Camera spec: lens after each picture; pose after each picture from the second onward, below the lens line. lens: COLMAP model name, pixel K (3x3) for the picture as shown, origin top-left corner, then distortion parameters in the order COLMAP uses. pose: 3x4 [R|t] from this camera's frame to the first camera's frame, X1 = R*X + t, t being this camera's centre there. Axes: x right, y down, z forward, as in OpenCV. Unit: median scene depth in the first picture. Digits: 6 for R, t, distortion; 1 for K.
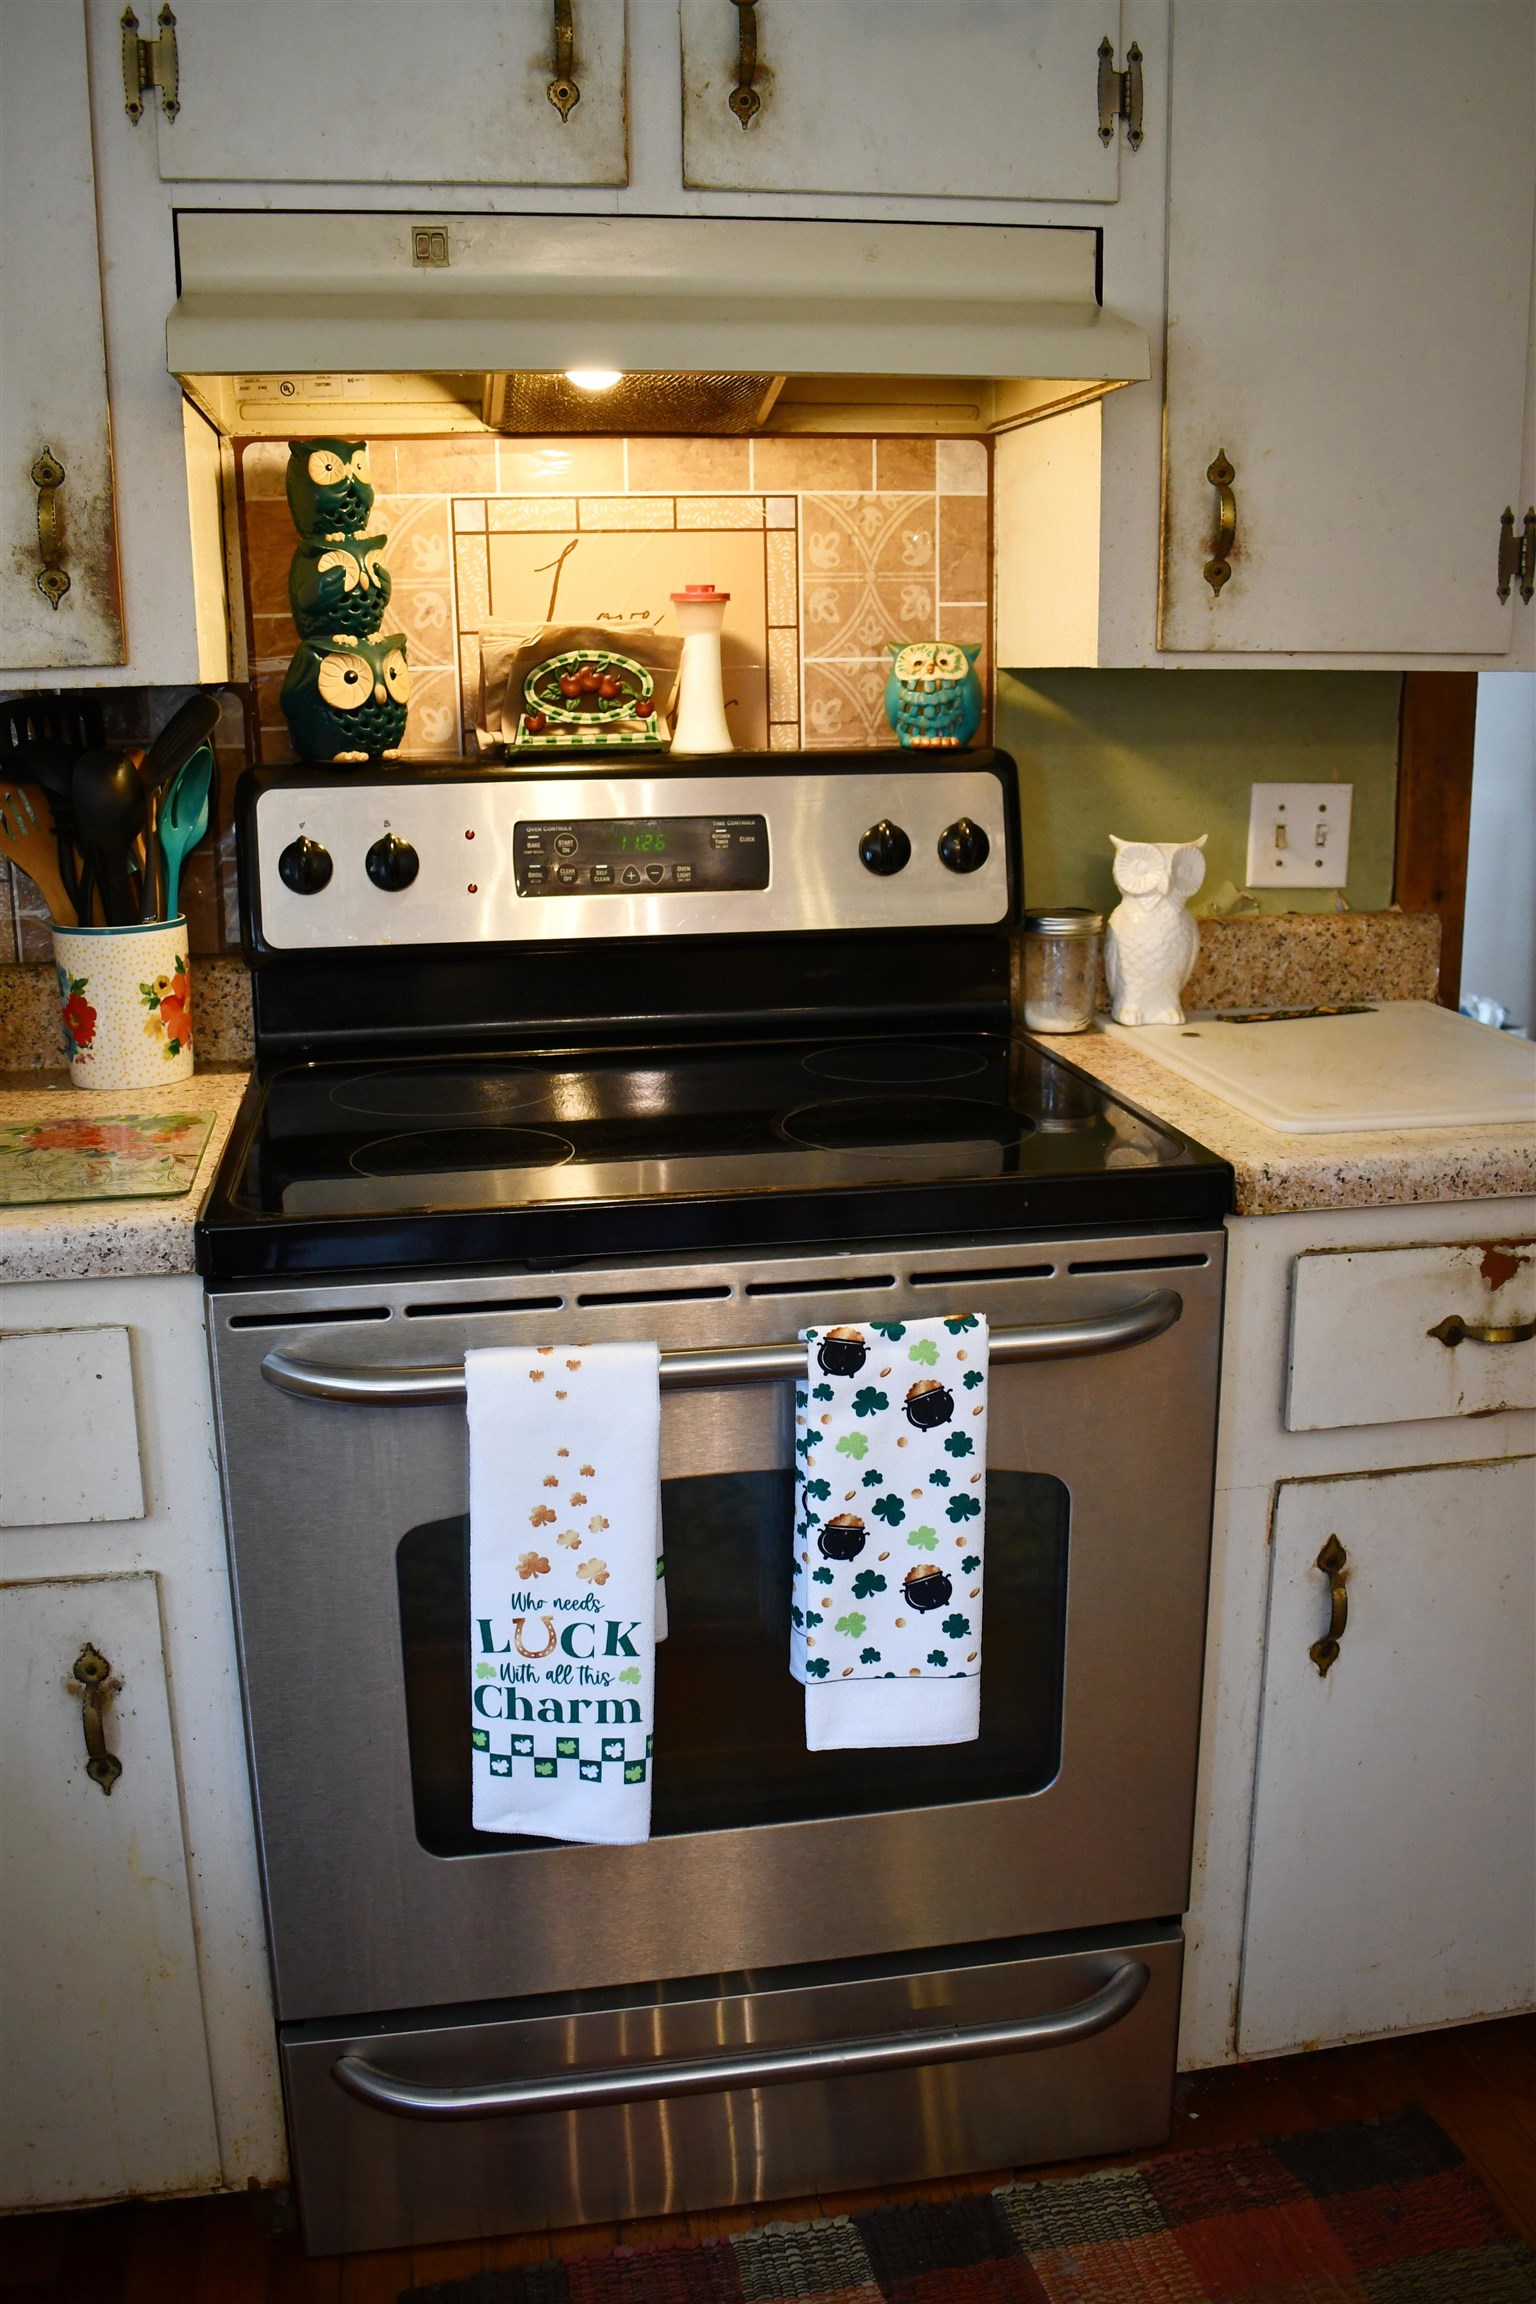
lens RADIAL K [[1980.6, 0, 776.4], [0, 1980.6, 1142.4], [0, 0, 1]] dist [-0.089962, 0.010897]
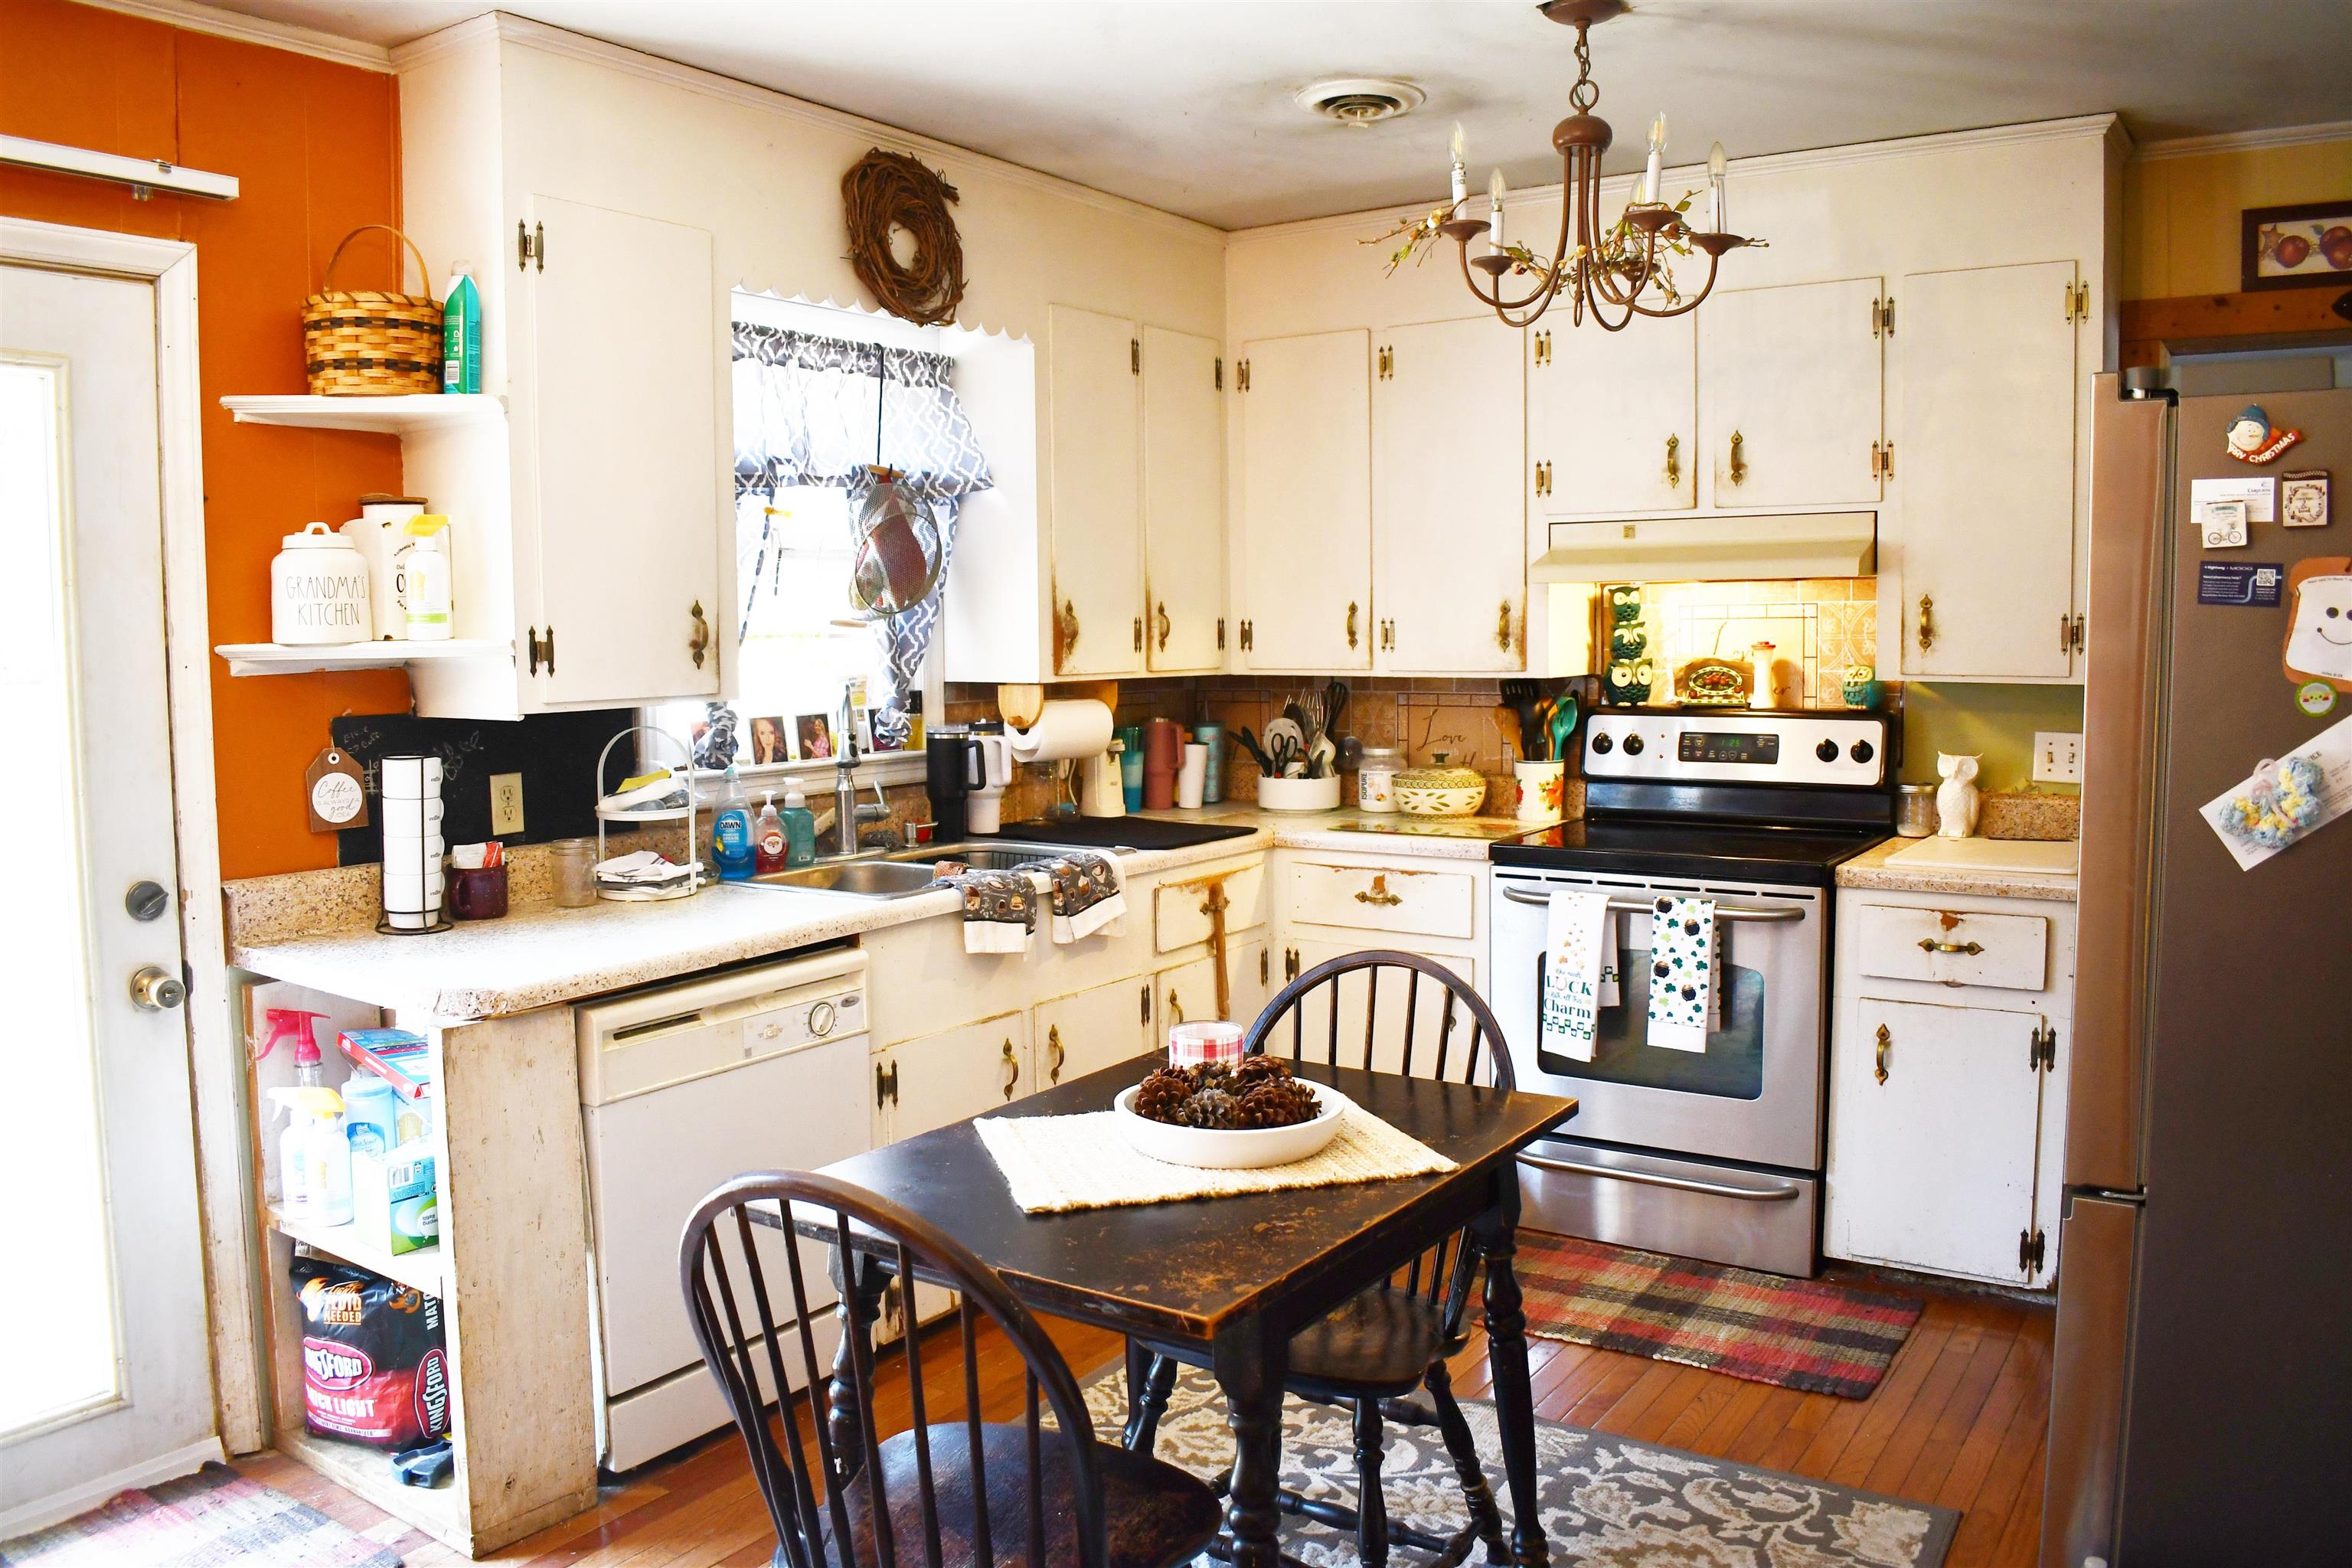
lens RADIAL K [[1815.8, 0, 1168.2], [0, 1815.8, 782.9], [0, 0, 1]] dist [-0.096839, 0.016183]
pose [[0.713445, 0.064796, -0.697709, 1.192236], [-0.158906, 0.984735, -0.071038, 0.202420], [0.682455, 0.161552, 0.712851, -1.288109]]
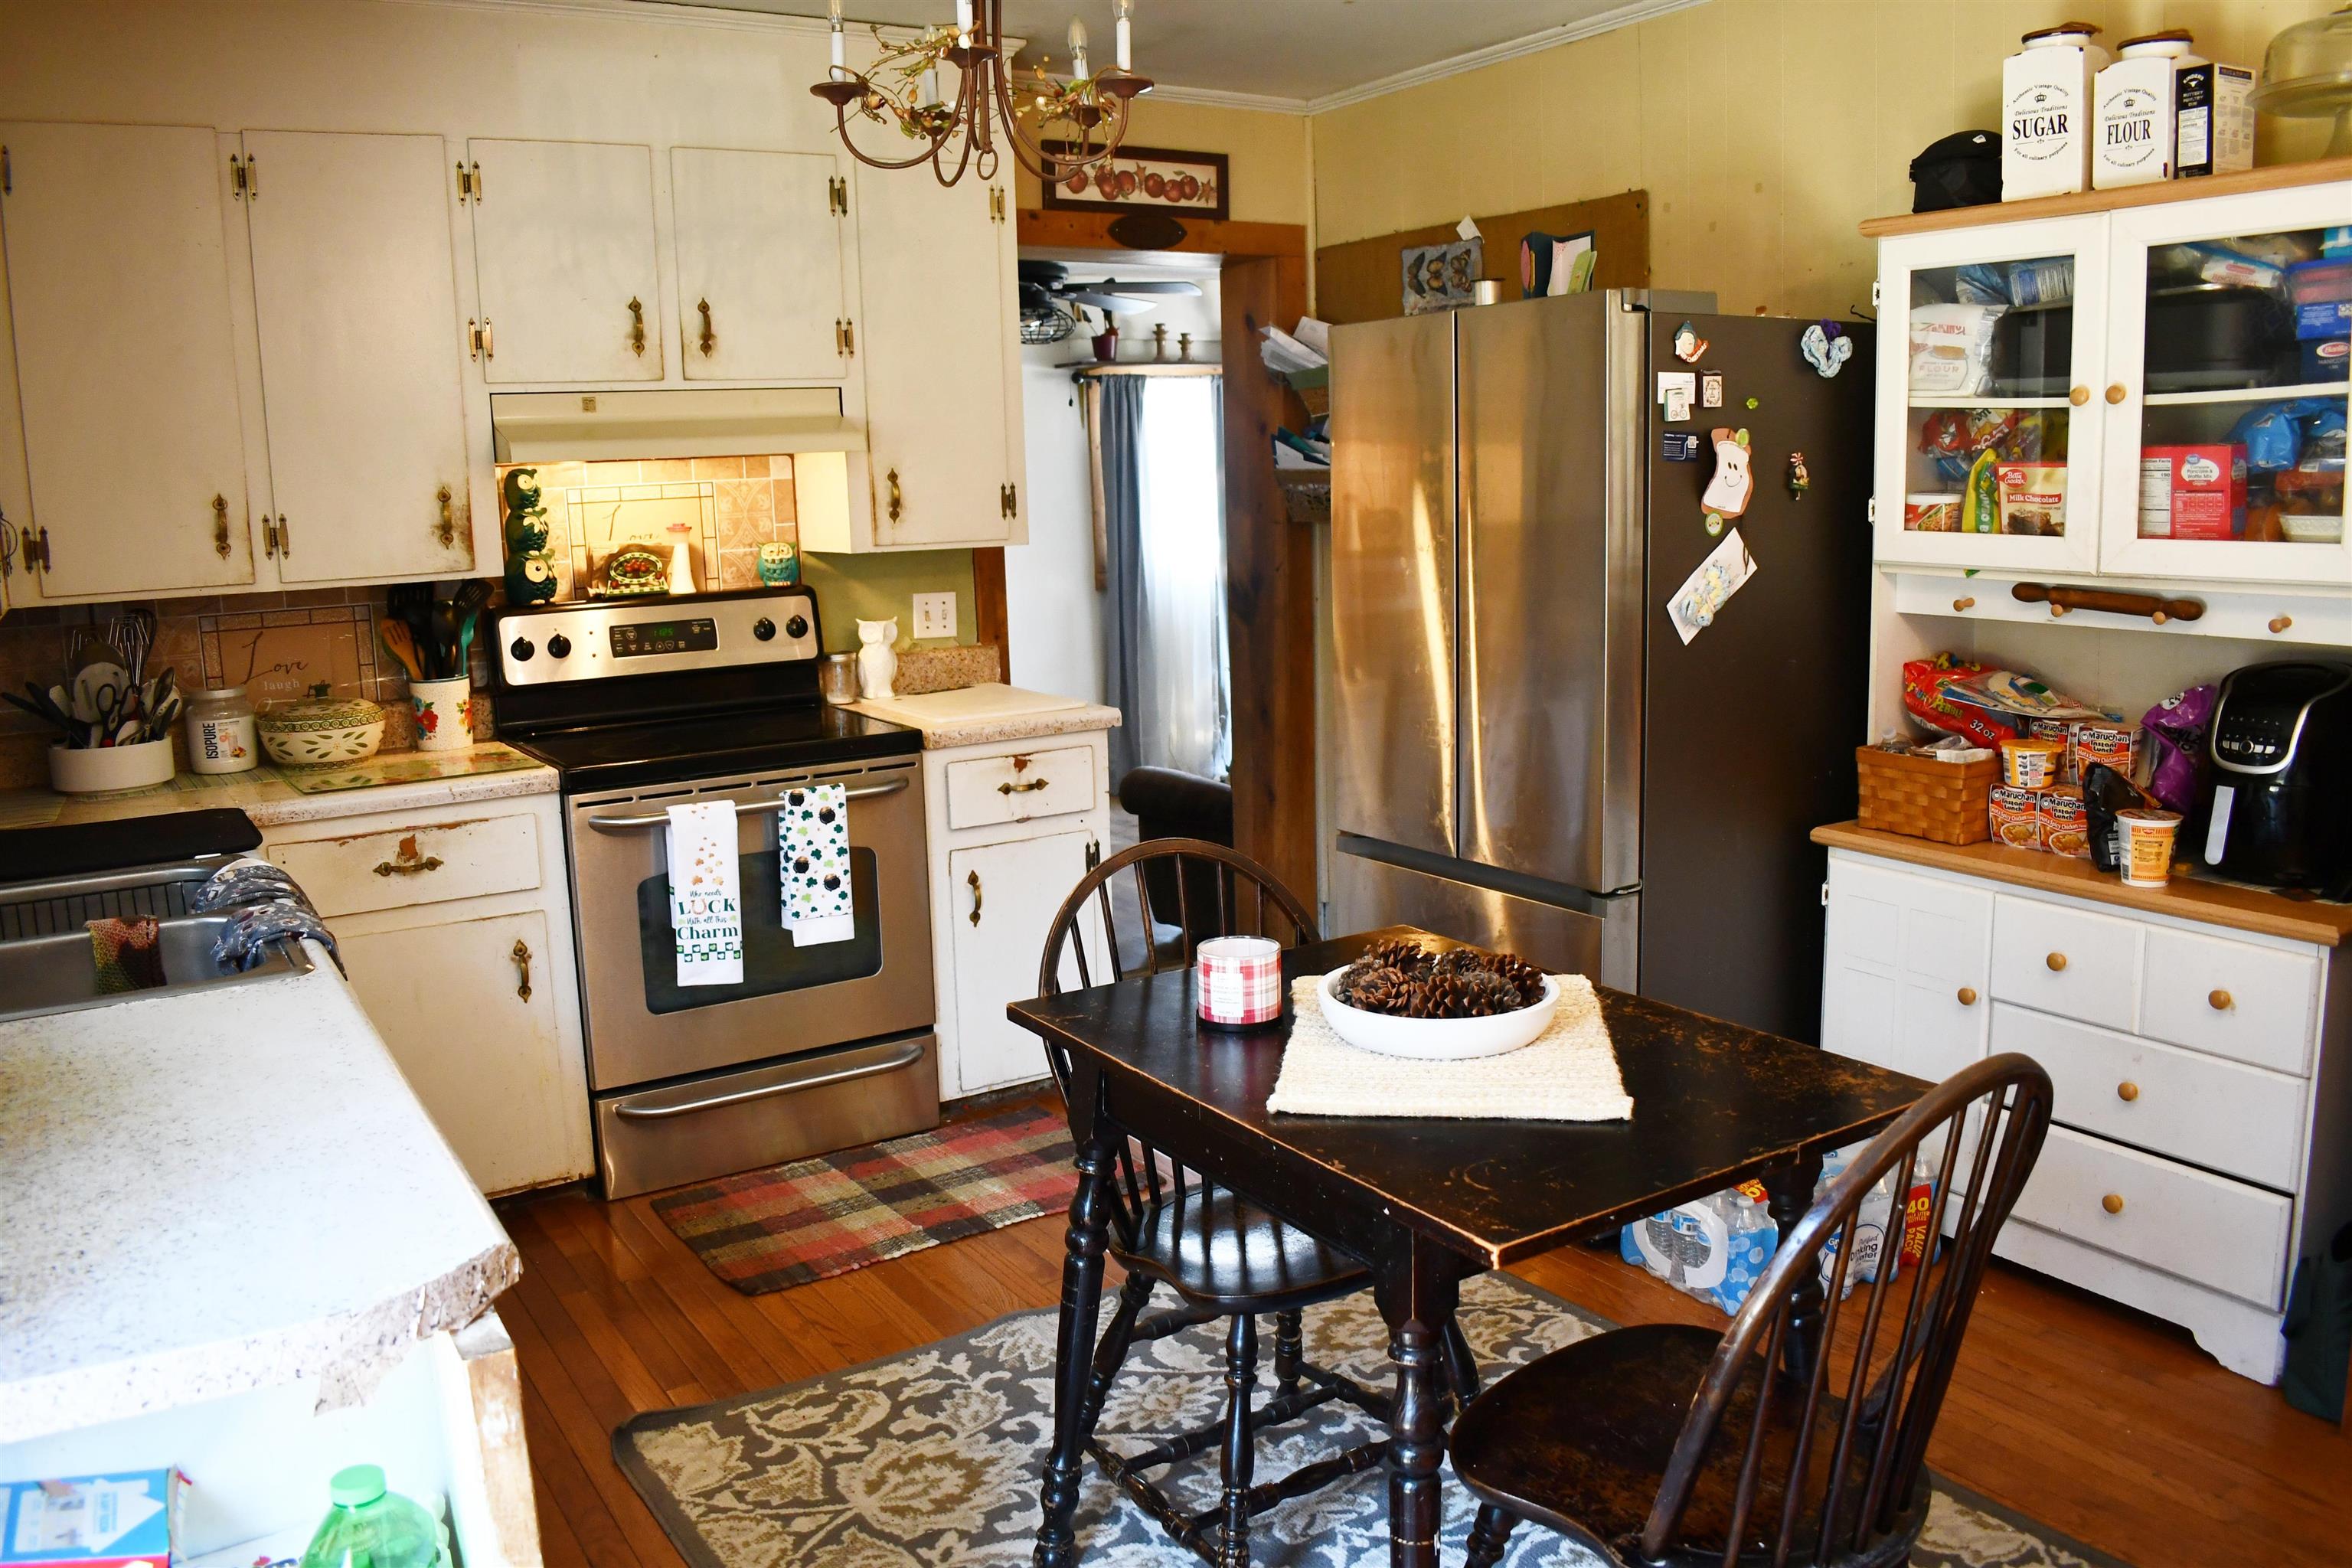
lens RADIAL K [[1815.8, 0, 1161.0], [0, 1815.8, 776.0], [0, 0, 1]] dist [-0.096839, 0.016183]
pose [[0.928549, -0.080039, 0.362478, -0.362476], [0.107072, 0.992725, -0.055079, 0.234538], [-0.355432, 0.089954, 0.930363, -1.400253]]
